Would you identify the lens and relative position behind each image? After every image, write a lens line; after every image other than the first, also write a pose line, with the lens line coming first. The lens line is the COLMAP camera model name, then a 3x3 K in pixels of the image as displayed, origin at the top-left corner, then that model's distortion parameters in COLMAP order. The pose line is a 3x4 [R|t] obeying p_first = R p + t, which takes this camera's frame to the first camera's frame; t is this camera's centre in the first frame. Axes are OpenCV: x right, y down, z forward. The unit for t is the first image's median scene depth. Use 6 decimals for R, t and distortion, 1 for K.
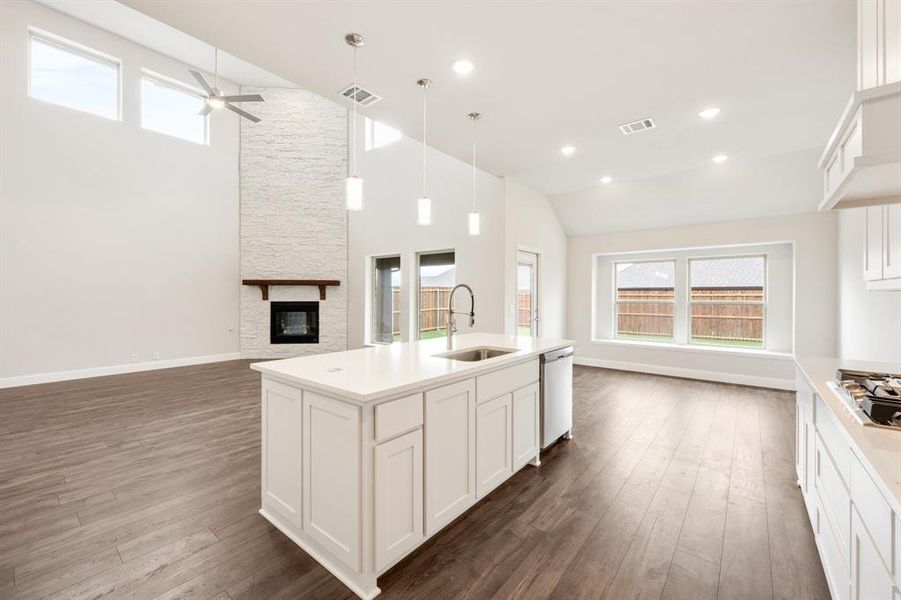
lens RADIAL K [[374.1, 0, 450.5], [0, 374.1, 300.0], [0, 0, 1]] dist [0.000339, 0.000019]
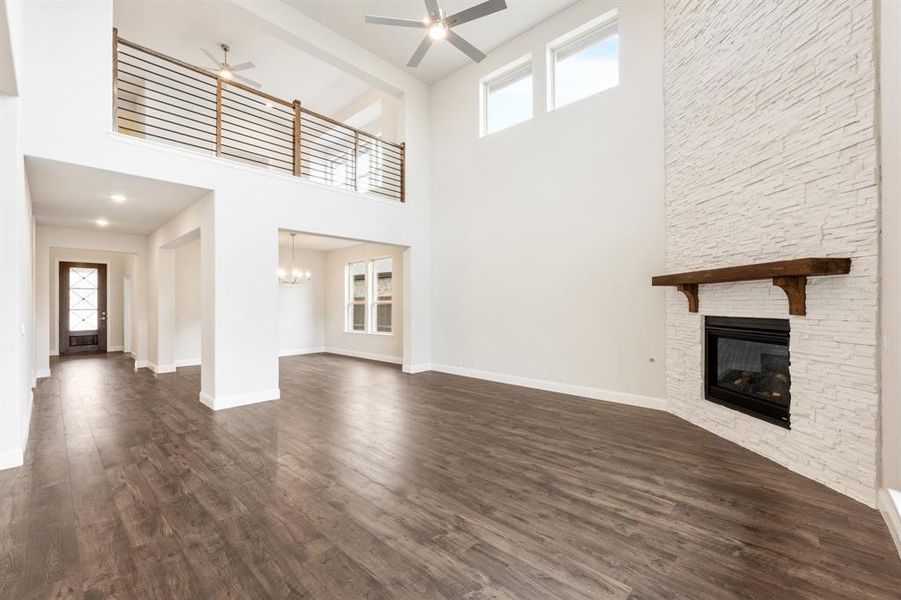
lens RADIAL K [[374.1, 0, 450.5], [0, 374.1, 300.0], [0, 0, 1]] dist [0.000339, 0.000019]
pose [[-0.063225, -0.008844, -0.997960, 0.047151], [-0.010435, 0.999912, -0.008200, -0.009110], [0.997945, 0.009896, -0.063311, 0.687486]]
